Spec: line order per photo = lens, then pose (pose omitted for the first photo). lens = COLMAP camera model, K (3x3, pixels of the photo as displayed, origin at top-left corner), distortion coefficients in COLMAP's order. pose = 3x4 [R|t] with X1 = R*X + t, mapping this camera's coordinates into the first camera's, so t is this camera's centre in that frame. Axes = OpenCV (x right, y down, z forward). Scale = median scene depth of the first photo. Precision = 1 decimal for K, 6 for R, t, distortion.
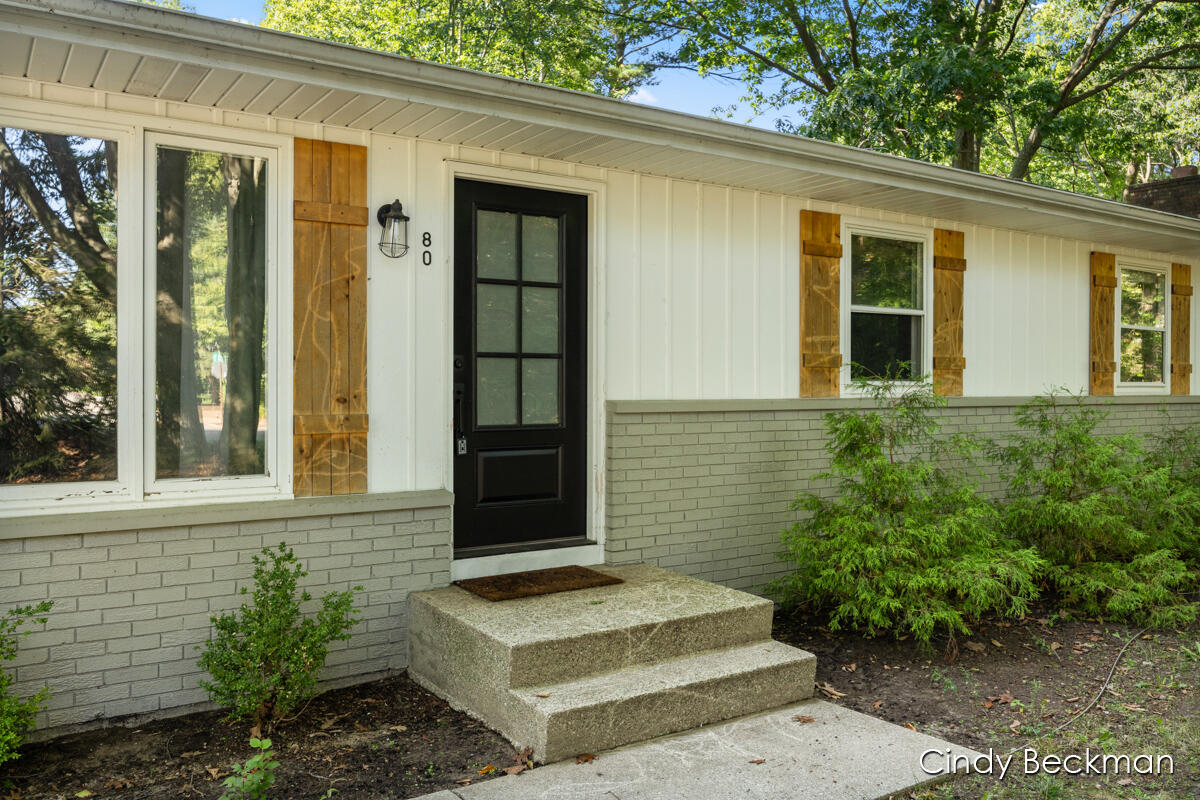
lens RADIAL K [[977.2, 0, 602.6], [0, 977.2, 395.7], [0, 0, 1]] dist [-0.033066, -0.002101]
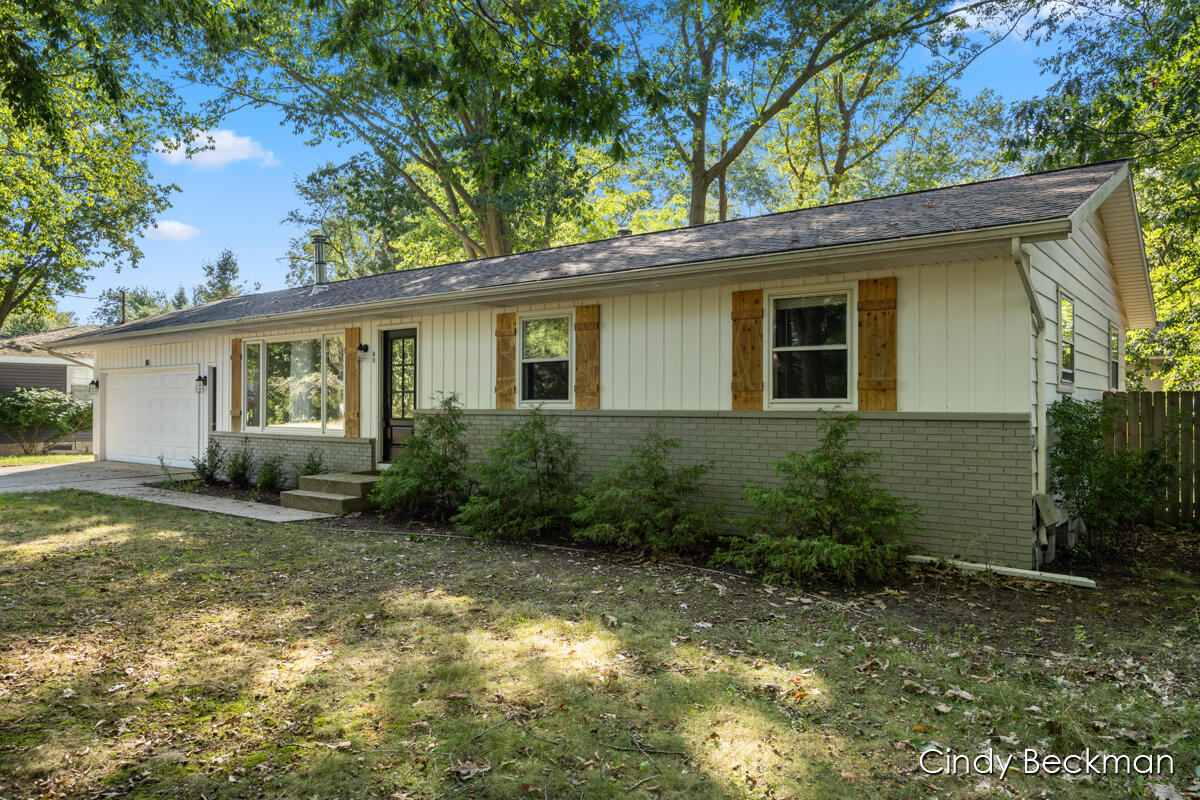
lens RADIAL K [[431.9, 0, 601.6], [0, 431.9, 402.4], [0, 0, 1]] dist [-0.000401, -0.000037]
pose [[0.573338, -0.002923, -0.819314, 0.738752], [-0.006391, 0.999947, -0.008039, -0.003841], [0.819294, 0.009845, 0.573289, 0.474261]]
